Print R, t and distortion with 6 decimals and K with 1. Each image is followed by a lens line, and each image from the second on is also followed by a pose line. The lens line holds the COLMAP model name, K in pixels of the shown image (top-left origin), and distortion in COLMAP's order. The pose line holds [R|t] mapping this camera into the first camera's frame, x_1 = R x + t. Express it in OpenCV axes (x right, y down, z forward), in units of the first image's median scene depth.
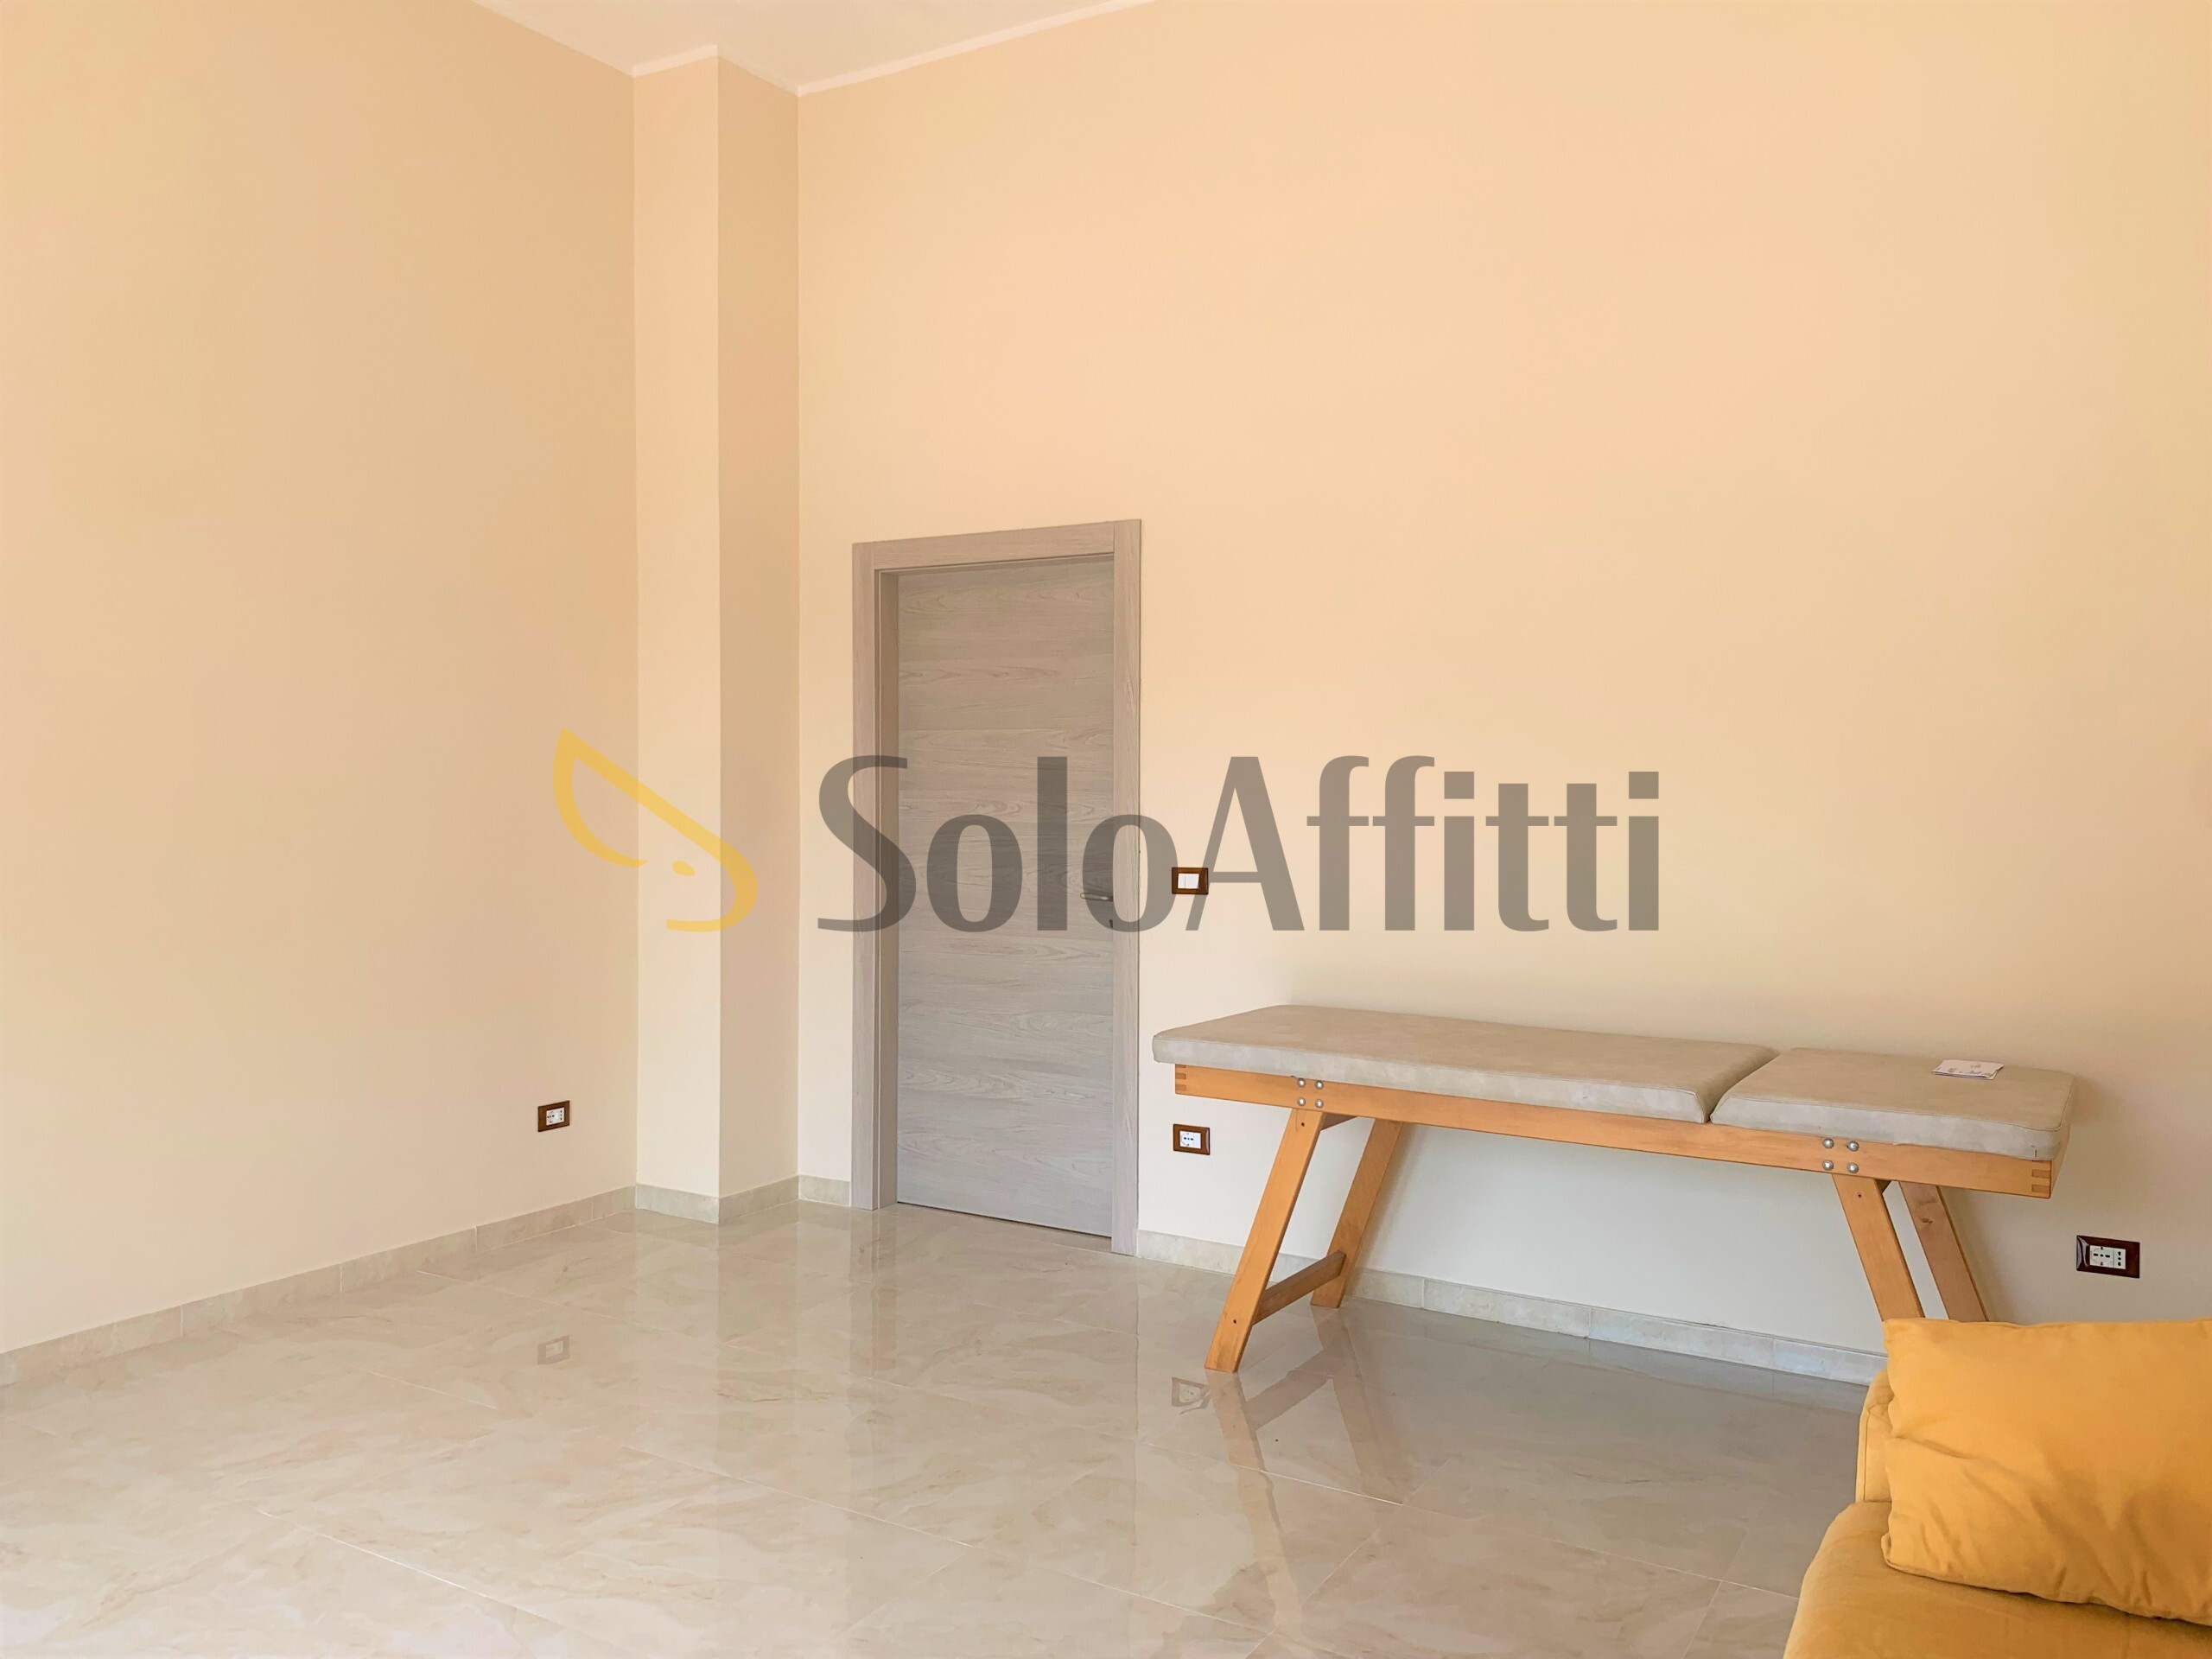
lens RADIAL K [[1700.3, 0, 1090.4], [0, 1700.3, 819.0], [0, 0, 1]] dist [0.031561, -0.061437]
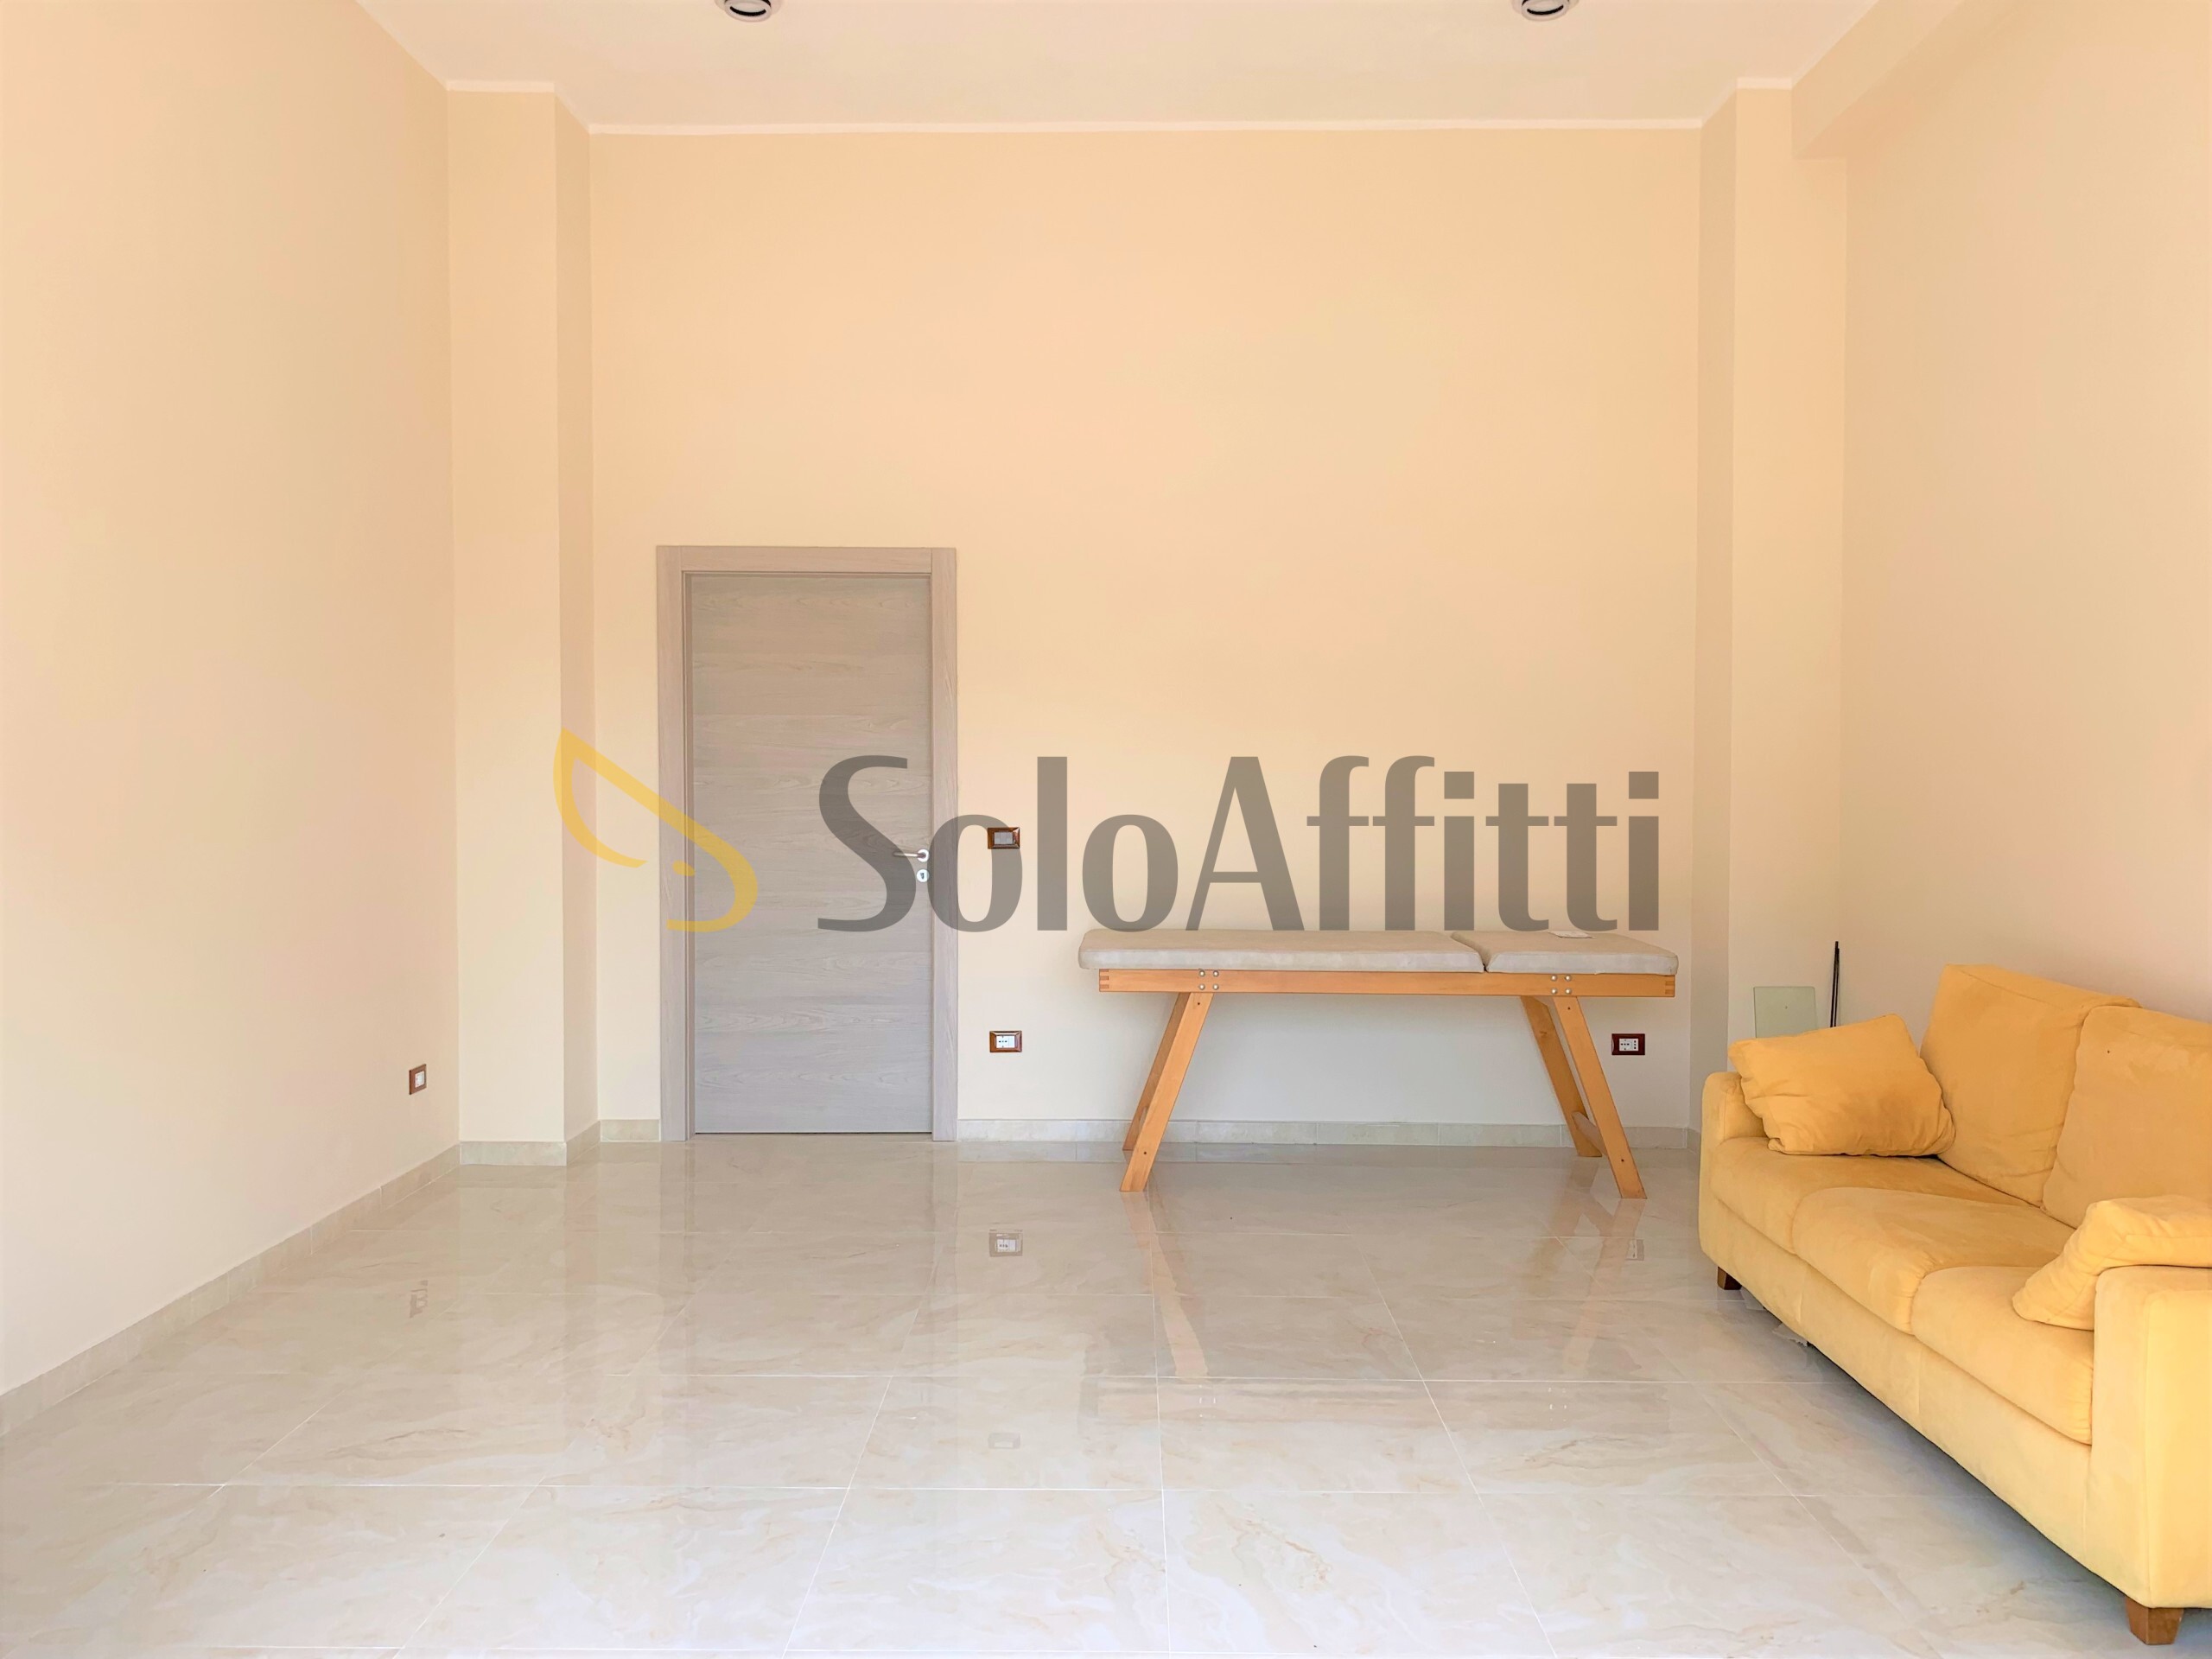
lens RADIAL K [[1700.3, 0, 1104.1], [0, 1700.3, 829.4], [0, 0, 1]] dist [0.031561, -0.061437]
pose [[0.854631, -0.018421, 0.518909, -0.519876], [0.012637, 0.999812, 0.014679, 0.012013], [-0.519082, -0.005987, 0.854703, -0.115299]]
